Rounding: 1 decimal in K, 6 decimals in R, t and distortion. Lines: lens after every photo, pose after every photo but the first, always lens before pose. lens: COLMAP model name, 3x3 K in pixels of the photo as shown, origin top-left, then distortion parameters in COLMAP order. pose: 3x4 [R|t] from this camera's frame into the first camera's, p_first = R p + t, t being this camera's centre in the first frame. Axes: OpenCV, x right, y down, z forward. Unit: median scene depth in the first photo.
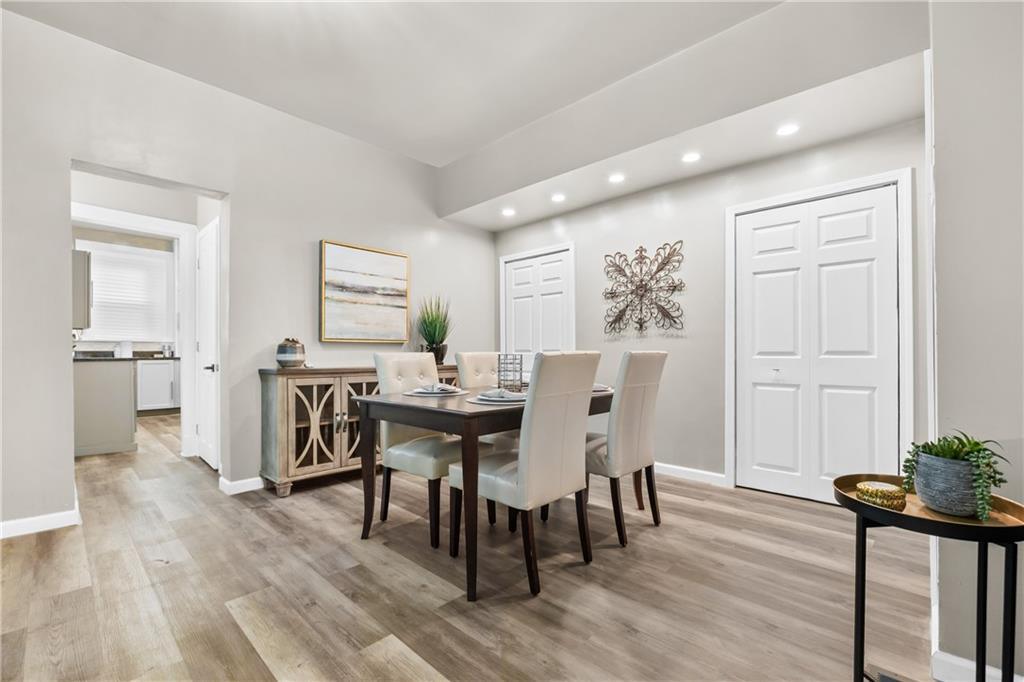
lens RADIAL K [[441.6, 0, 506.1], [0, 441.6, 349.7], [0, 0, 1]] dist [-0.003171, -0.000399]
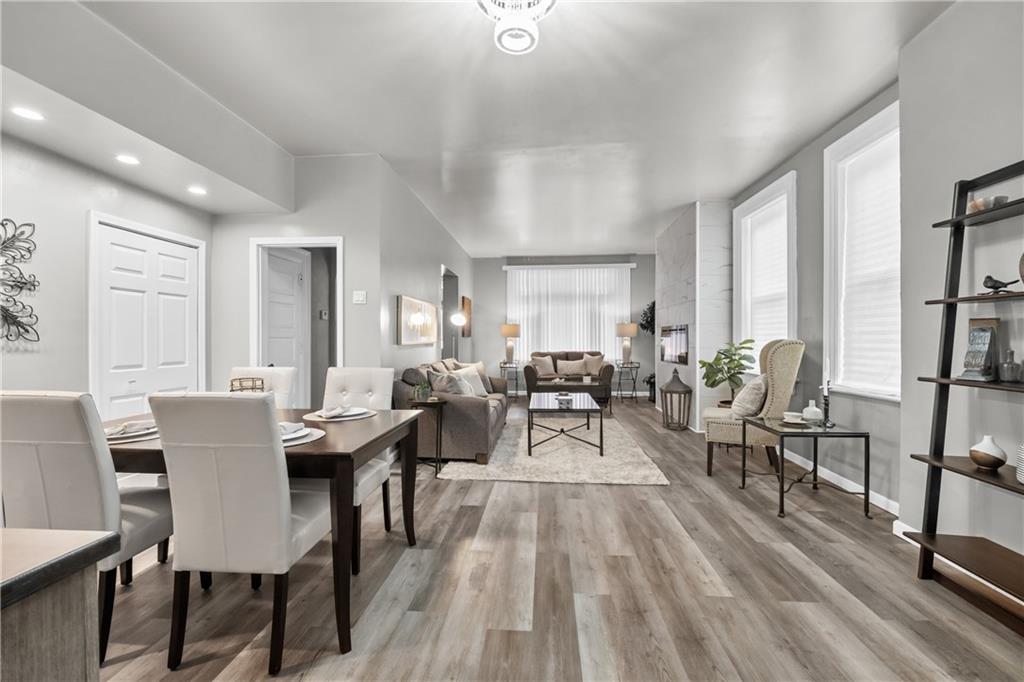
lens RADIAL K [[441.6, 0, 507.4], [0, 441.6, 339.8], [0, 0, 1]] dist [-0.003171, -0.000399]
pose [[-0.632311, 0.006666, 0.774686, -0.878463], [0.000958, 0.999969, -0.007823, -0.052687], [-0.774714, -0.004204, -0.632297, 1.061571]]
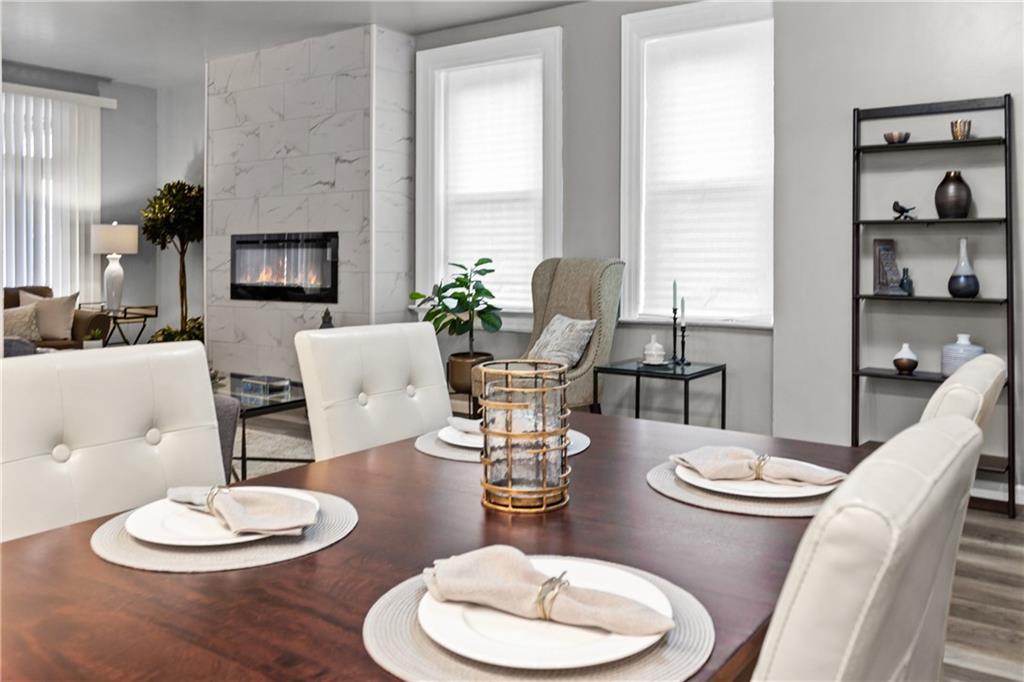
lens RADIAL K [[856.2, 0, 507.0], [0, 856.2, 256.1], [0, 0, 1]] dist [0.003996, 0.011678]
pose [[-0.989877, 0.009667, -0.141600, 0.091393], [0.010357, 0.999938, -0.004137, -0.062957], [0.141551, -0.005561, -0.989915, 1.444184]]
